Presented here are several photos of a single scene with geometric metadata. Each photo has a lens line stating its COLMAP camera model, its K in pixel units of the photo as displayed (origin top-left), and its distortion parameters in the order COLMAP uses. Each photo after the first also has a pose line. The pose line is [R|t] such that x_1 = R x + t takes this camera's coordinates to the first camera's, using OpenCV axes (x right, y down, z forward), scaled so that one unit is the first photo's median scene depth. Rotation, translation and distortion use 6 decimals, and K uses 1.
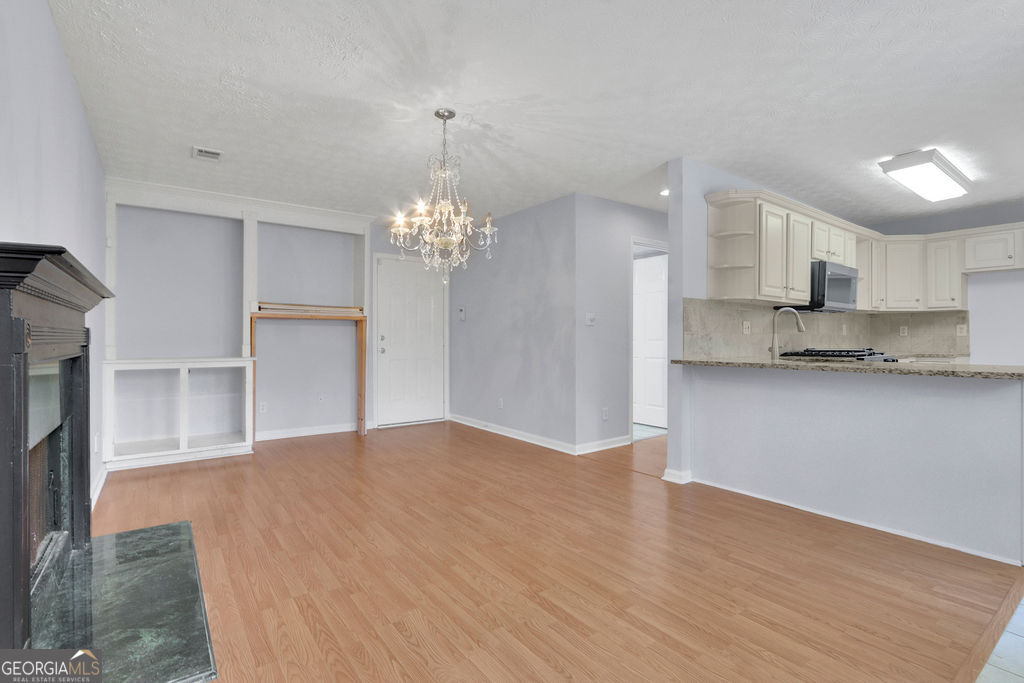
lens RADIAL K [[477.1, 0, 511.1], [0, 477.1, 335.2], [0, 0, 1]] dist [-0.010304, -0.000326]
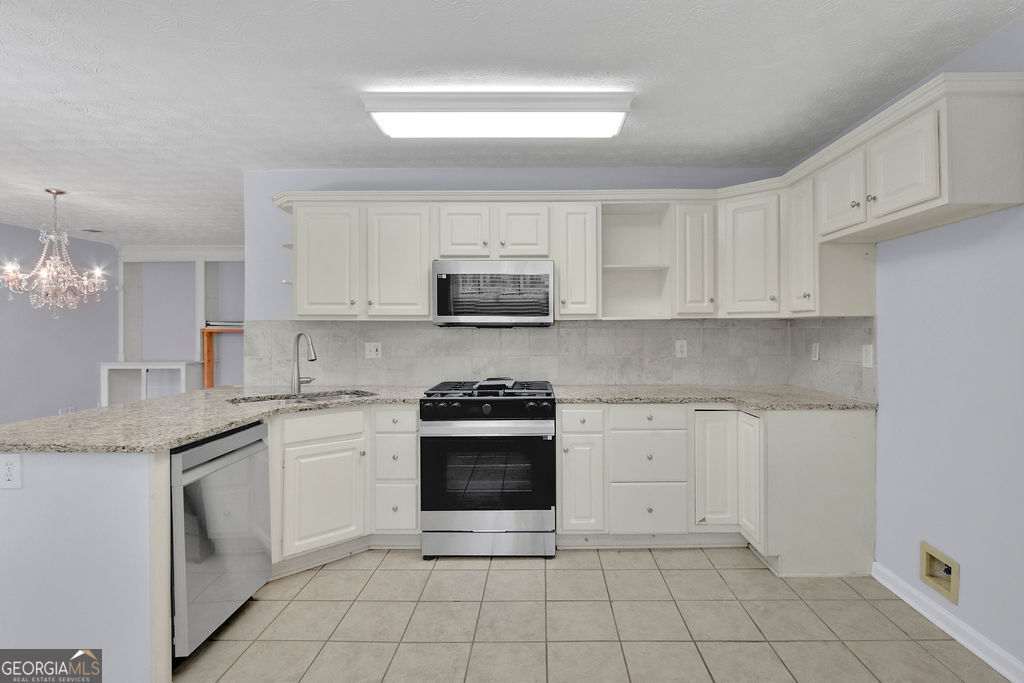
lens RADIAL K [[494.8, 0, 534.2], [0, 494.8, 327.9], [0, 0, 1]] dist [-0.011970, -0.000001]
pose [[0.808159, -0.003906, -0.588951, 1.327719], [0.006571, 0.999976, 0.002385, -0.059041], [0.588927, -0.005798, 0.808165, 0.516191]]
